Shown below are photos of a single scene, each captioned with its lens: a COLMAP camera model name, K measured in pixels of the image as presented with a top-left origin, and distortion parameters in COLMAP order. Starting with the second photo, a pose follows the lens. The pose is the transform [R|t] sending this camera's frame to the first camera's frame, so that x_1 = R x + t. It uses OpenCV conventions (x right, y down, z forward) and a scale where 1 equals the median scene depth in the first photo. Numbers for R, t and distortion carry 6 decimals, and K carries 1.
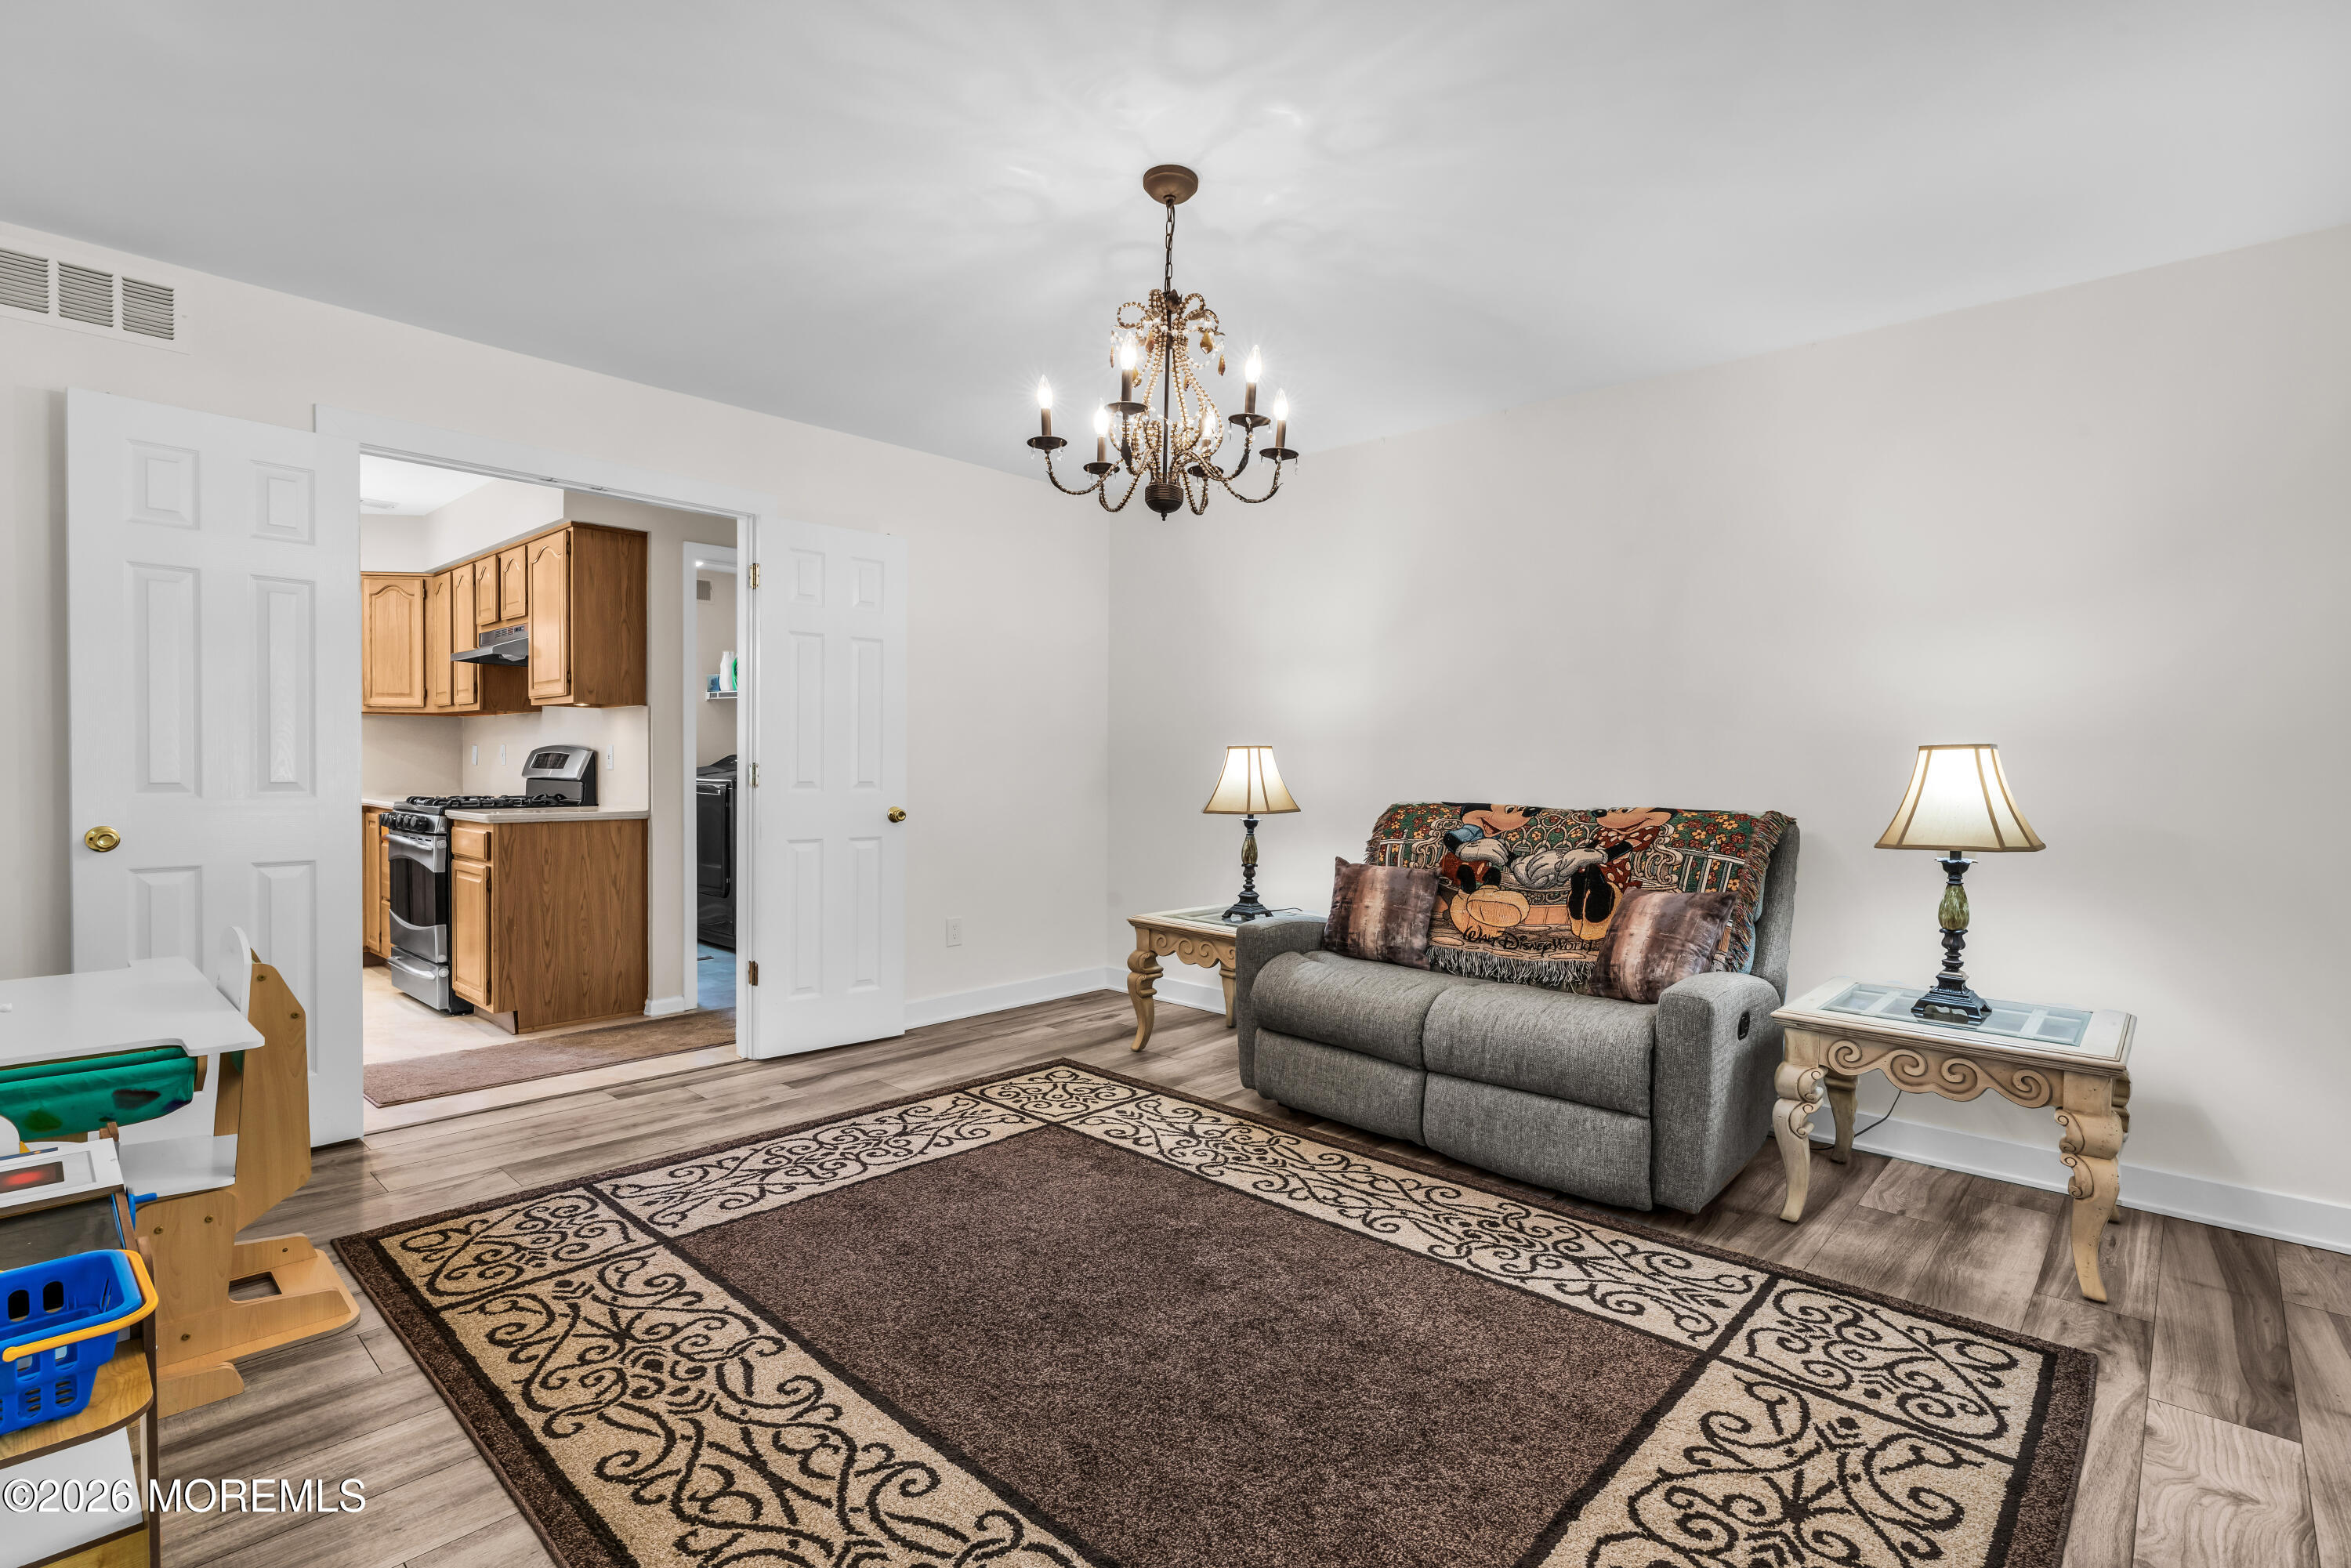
lens RADIAL K [[1114.1, 0, 1167.4], [0, 1114.1, 784.1], [0, 0, 1]] dist [-0.001495, -0.000632]
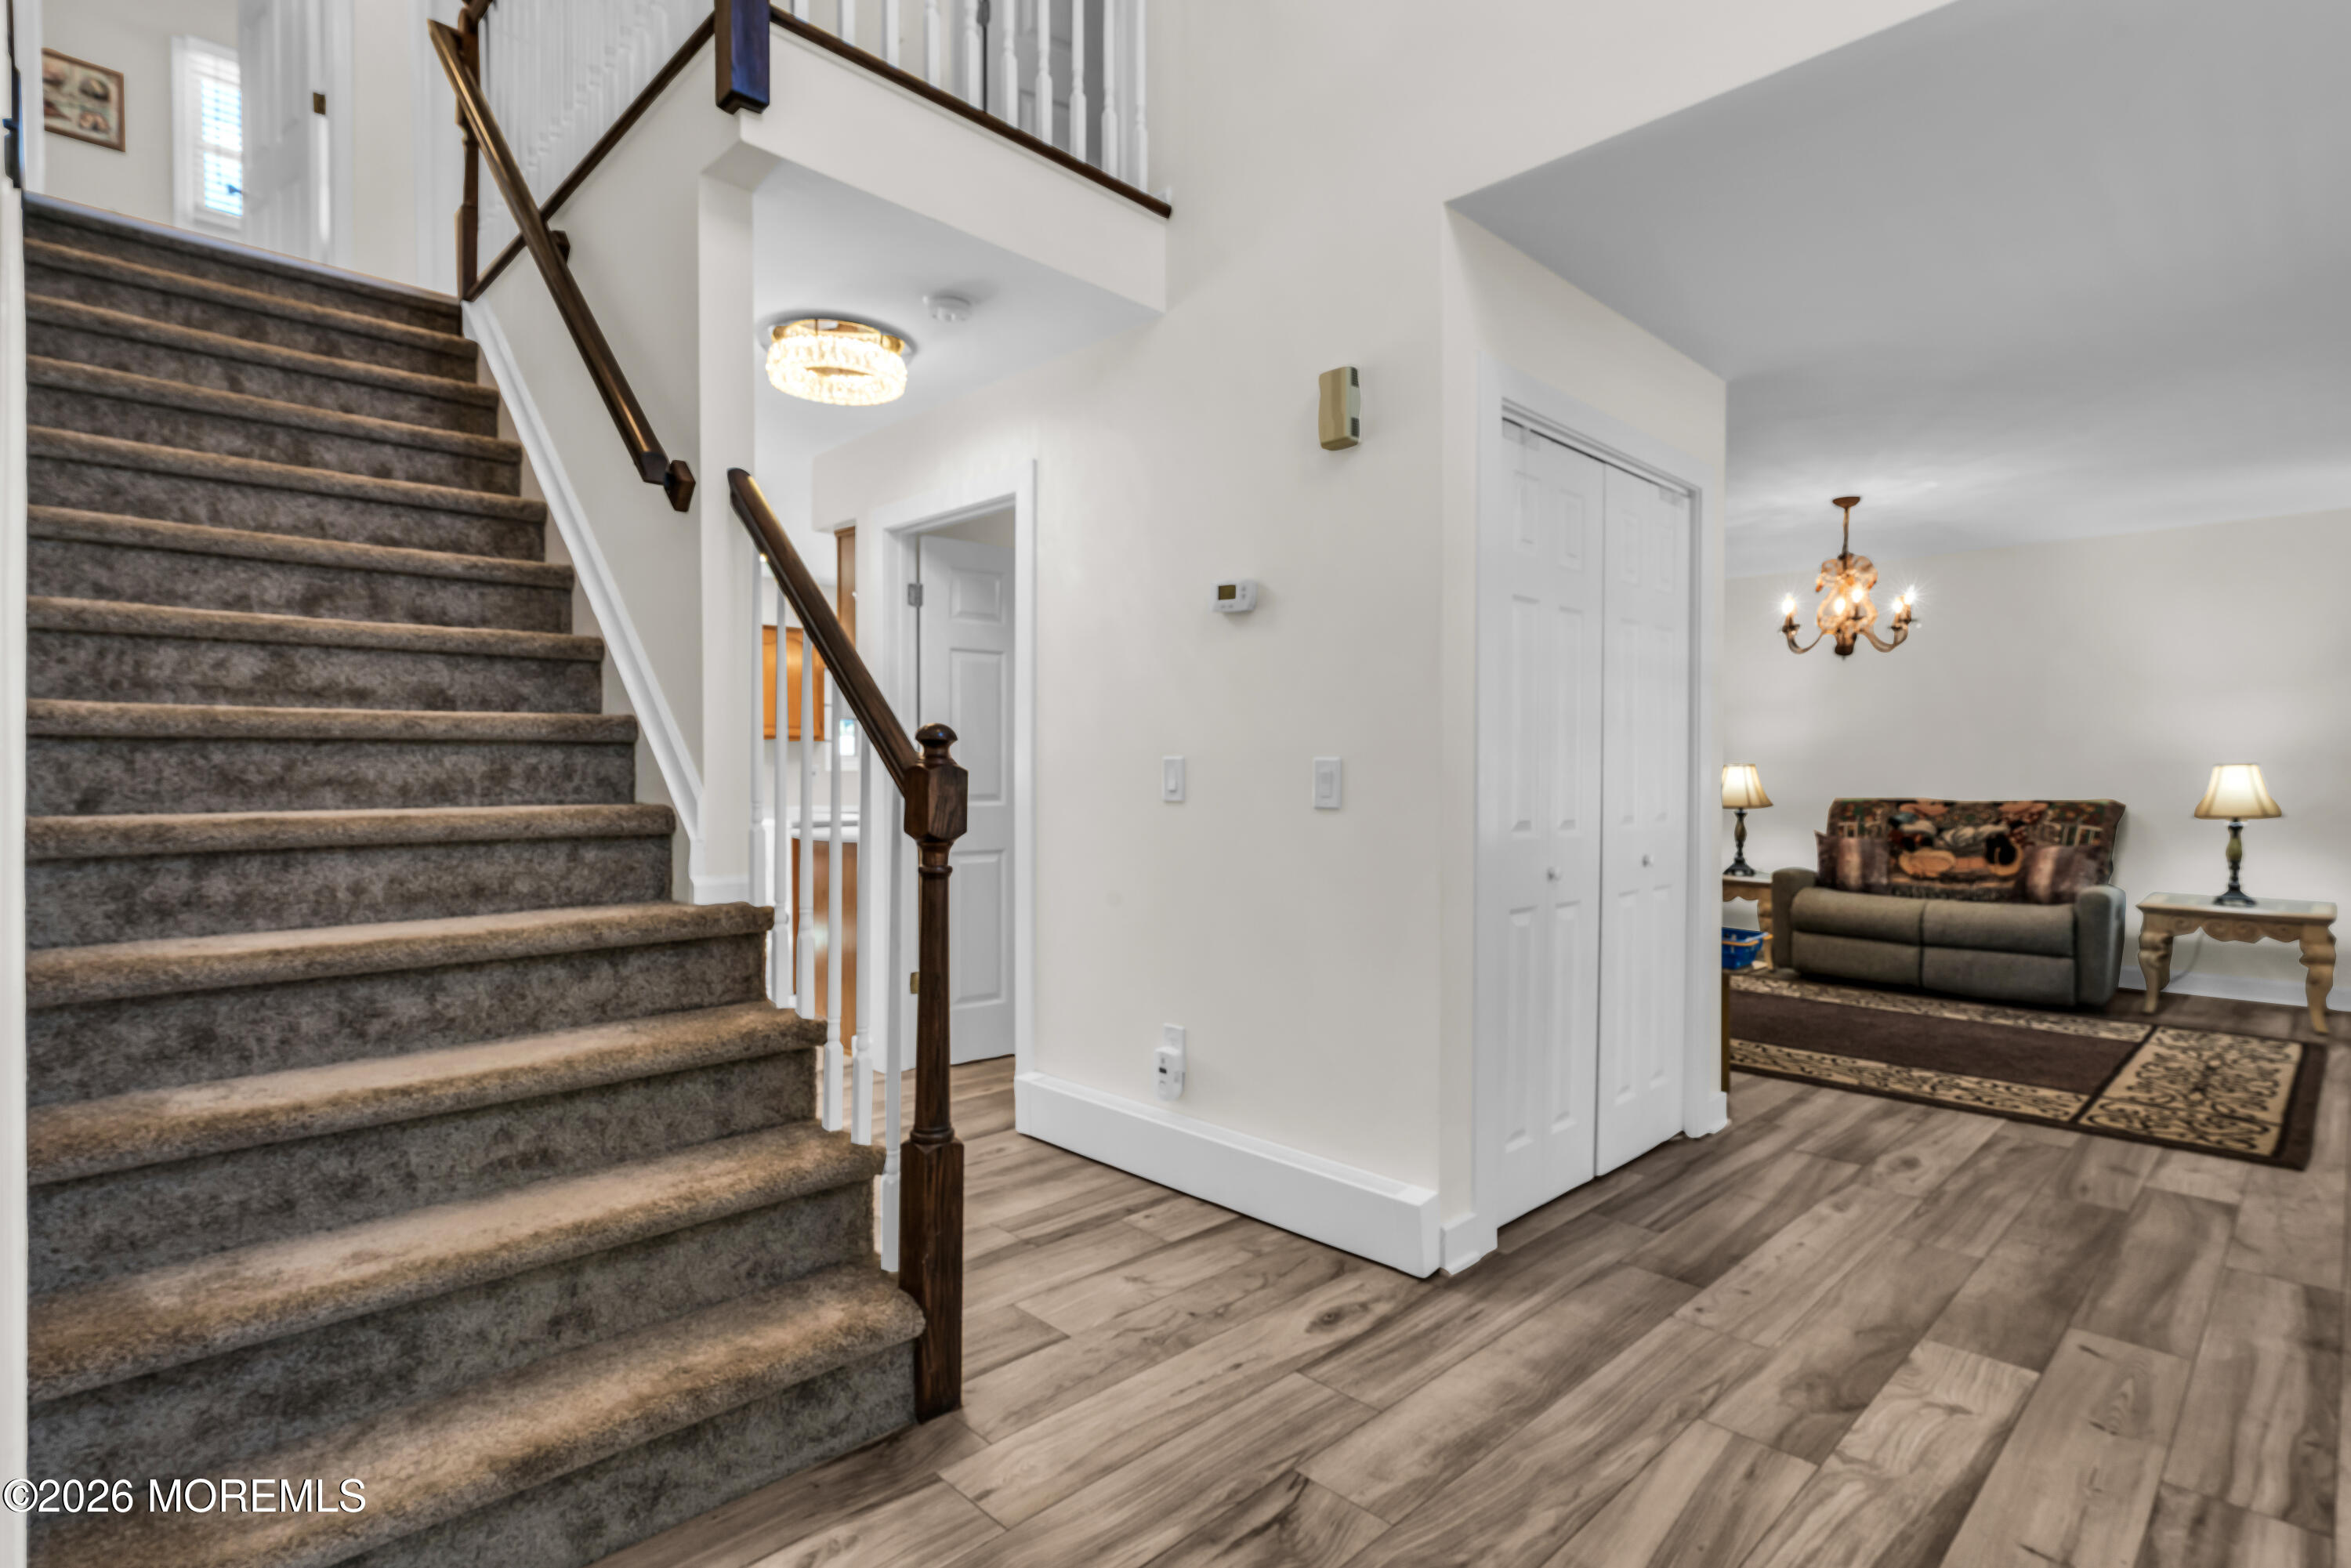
lens RADIAL K [[1172.2, 0, 1145.8], [0, 1172.2, 787.4], [0, 0, 1]] dist [-0.002983, -0.001141]
pose [[0.998271, -0.011301, -0.057677, -1.177798], [0.011115, 0.999932, -0.003533, -0.010475], [0.057713, 0.002886, 0.998329, -1.255614]]
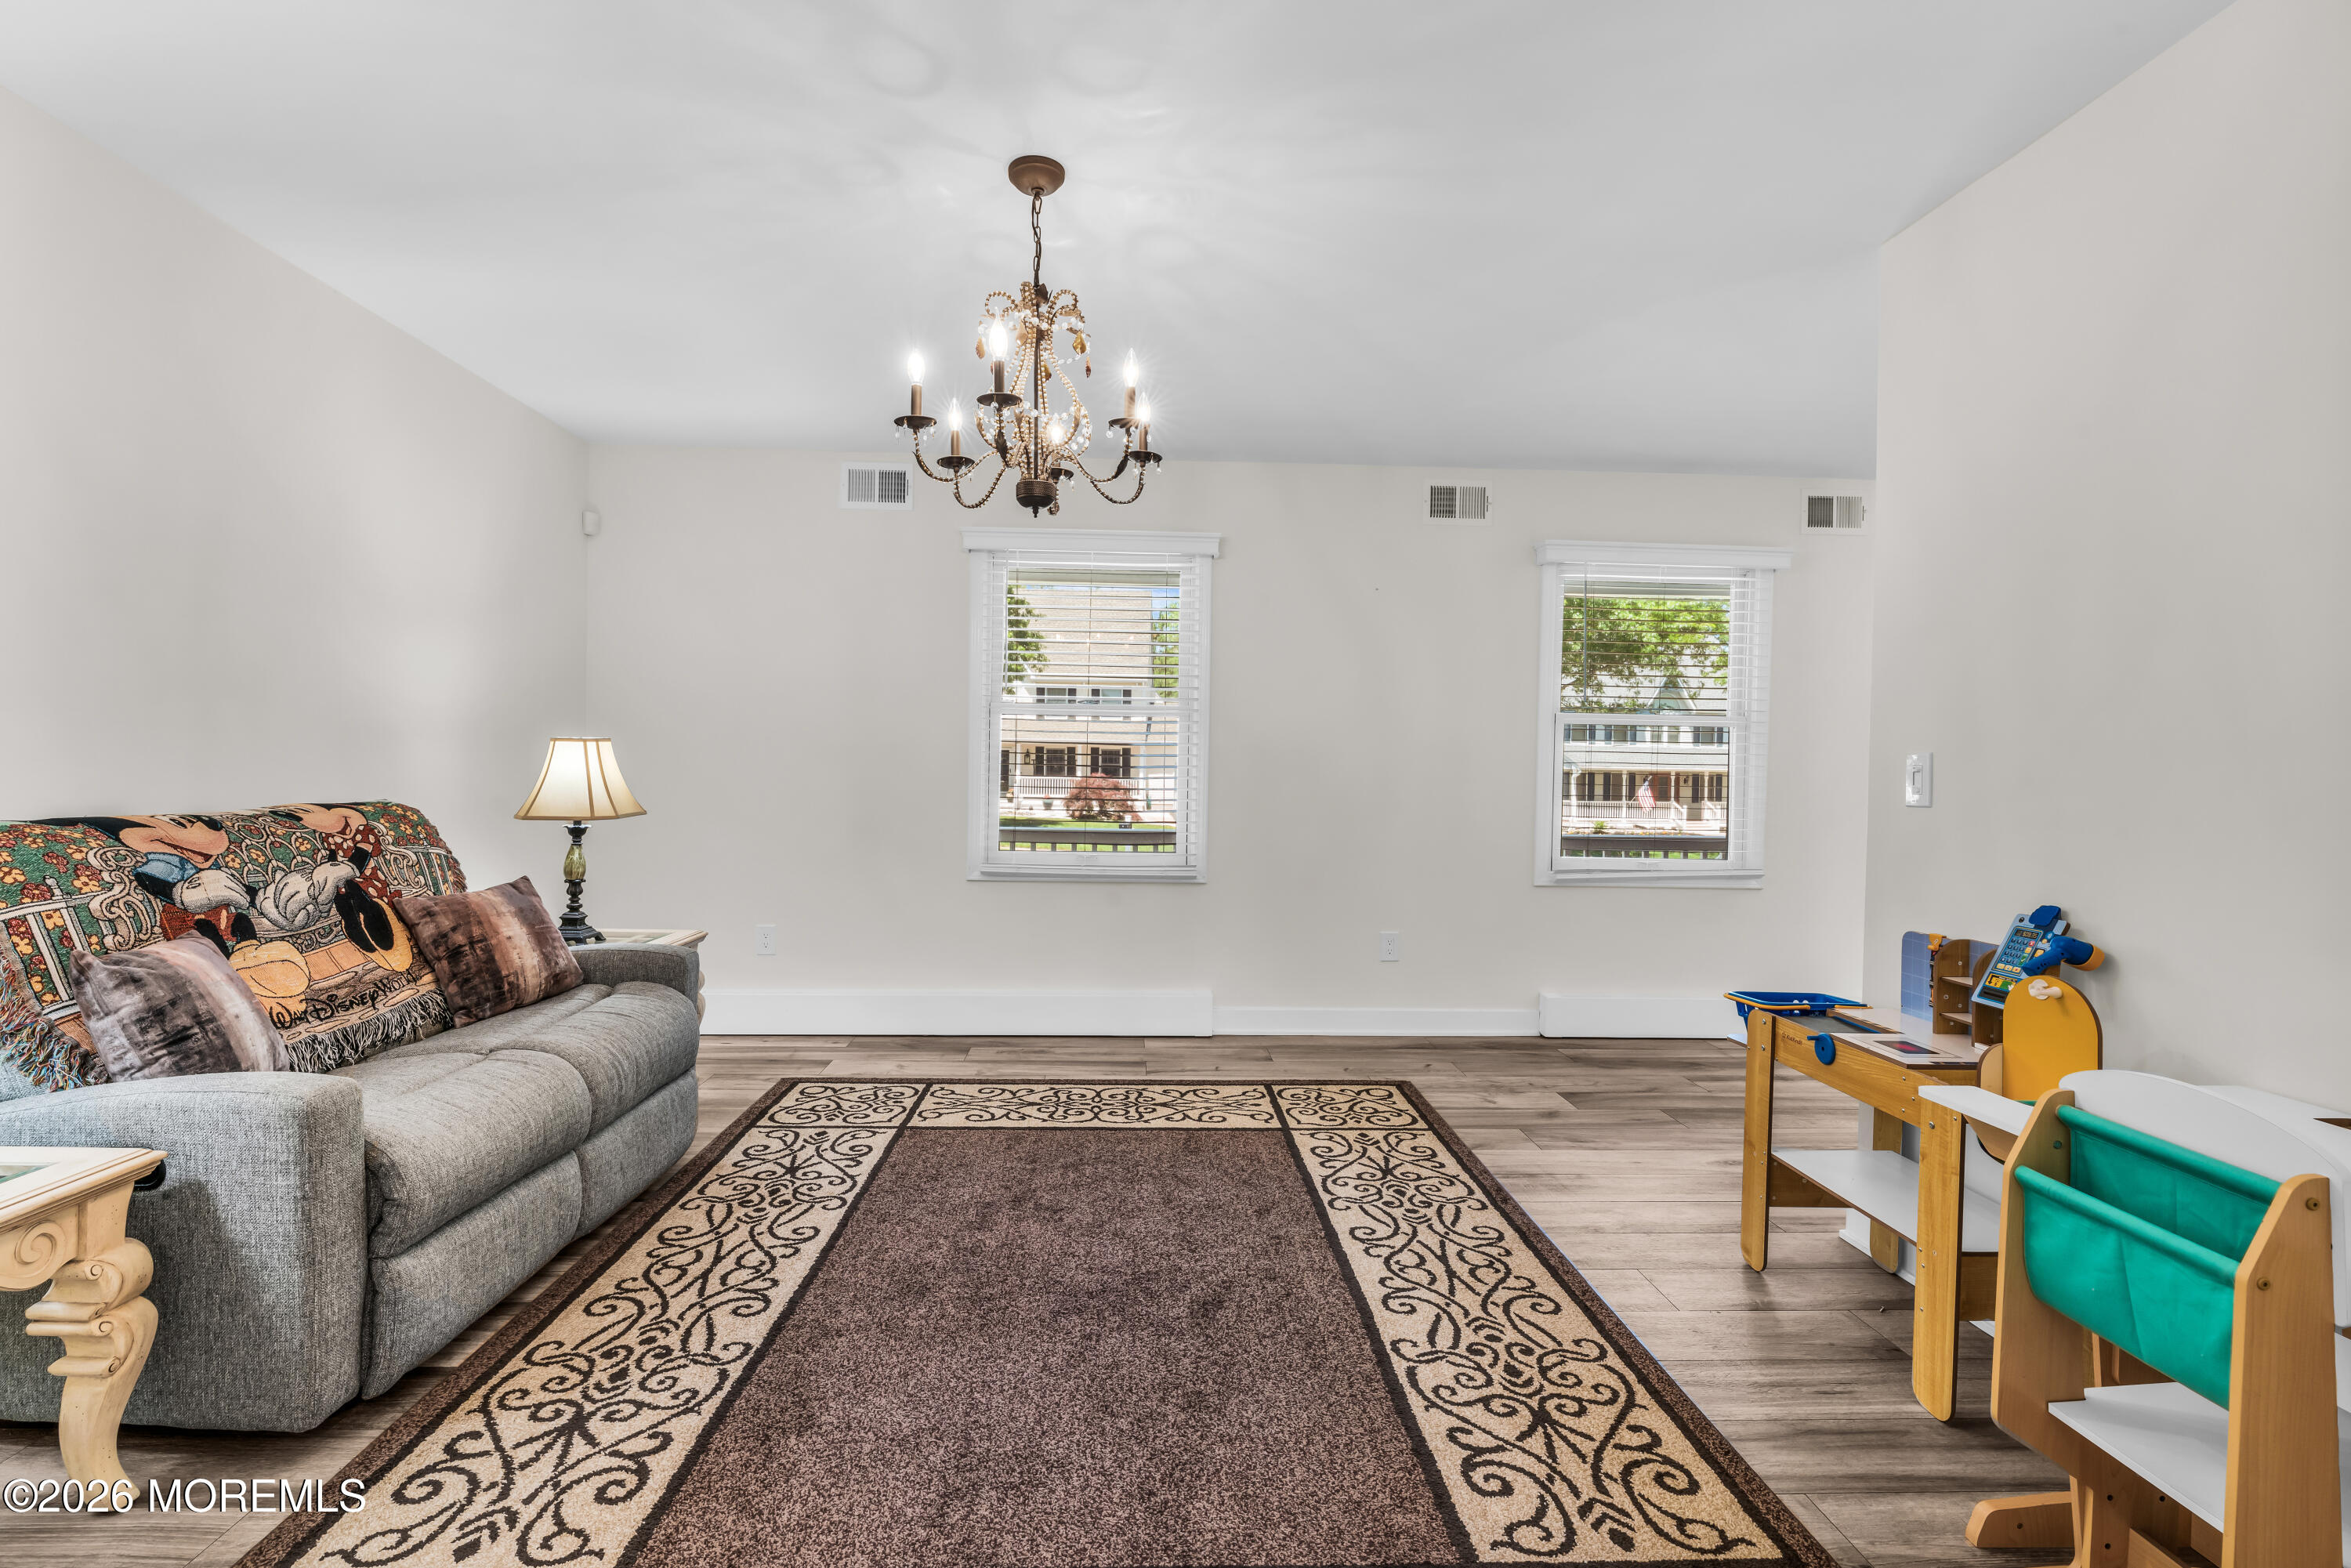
lens RADIAL K [[1114.1, 0, 1167.4], [0, 1114.1, 784.1], [0, 0, 1]] dist [-0.001495, -0.000632]
pose [[-0.709226, -0.032404, 0.704236, -0.780034], [-0.009405, 0.999289, 0.036509, -0.039190], [-0.704918, 0.019270, -0.709027, 1.609465]]
